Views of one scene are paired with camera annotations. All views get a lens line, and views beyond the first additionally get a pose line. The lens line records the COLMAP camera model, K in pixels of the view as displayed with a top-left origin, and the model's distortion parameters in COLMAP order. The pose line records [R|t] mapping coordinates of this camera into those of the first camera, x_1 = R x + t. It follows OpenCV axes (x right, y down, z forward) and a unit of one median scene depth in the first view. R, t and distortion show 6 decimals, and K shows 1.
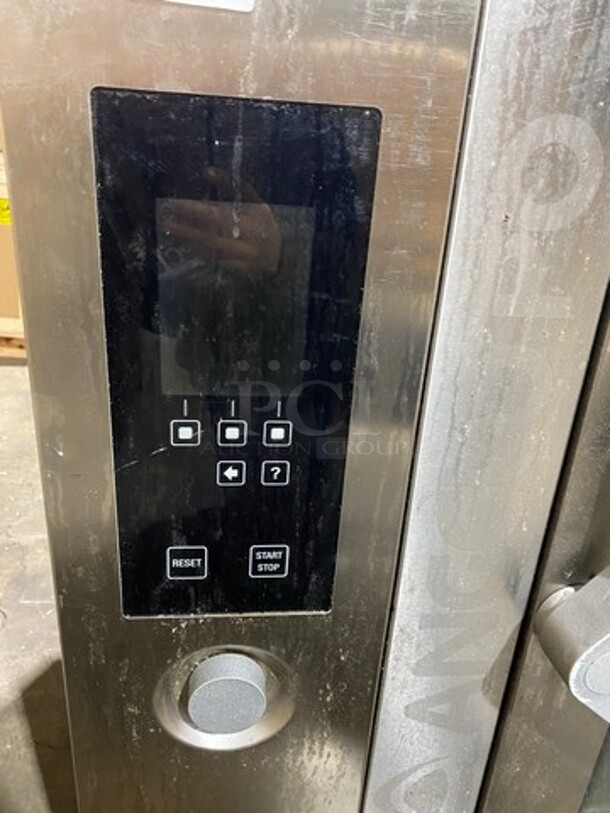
lens RADIAL K [[623.3, 0, 299.8], [0, 623.3, 406.7], [0, 0, 1]] dist [-0.001480, -0.011247]
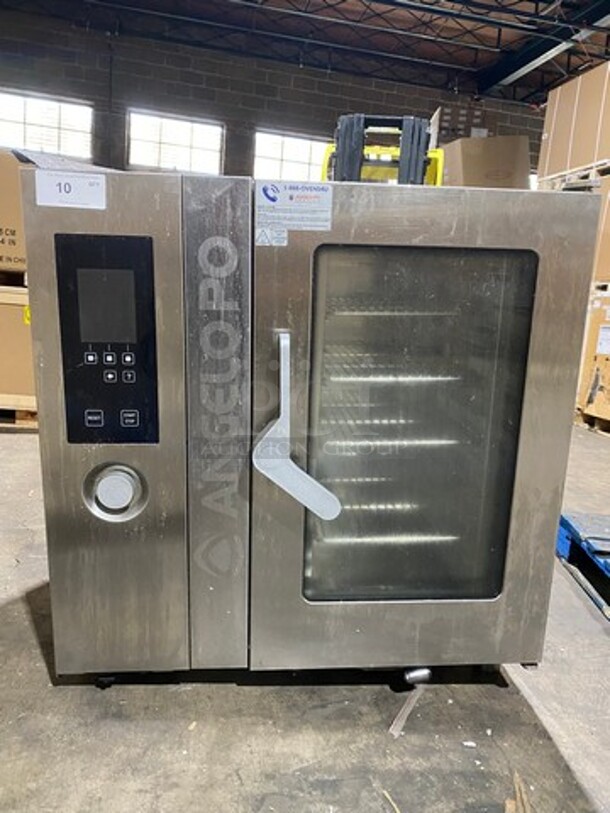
lens RADIAL K [[623.3, 0, 308.6], [0, 623.3, 408.1], [0, 0, 1]] dist [-0.001480, -0.011247]
pose [[0.999397, -0.026636, -0.022260, 0.734022], [0.022799, 0.987226, -0.157686, 0.644139], [0.026176, 0.157083, 0.987238, -1.418457]]
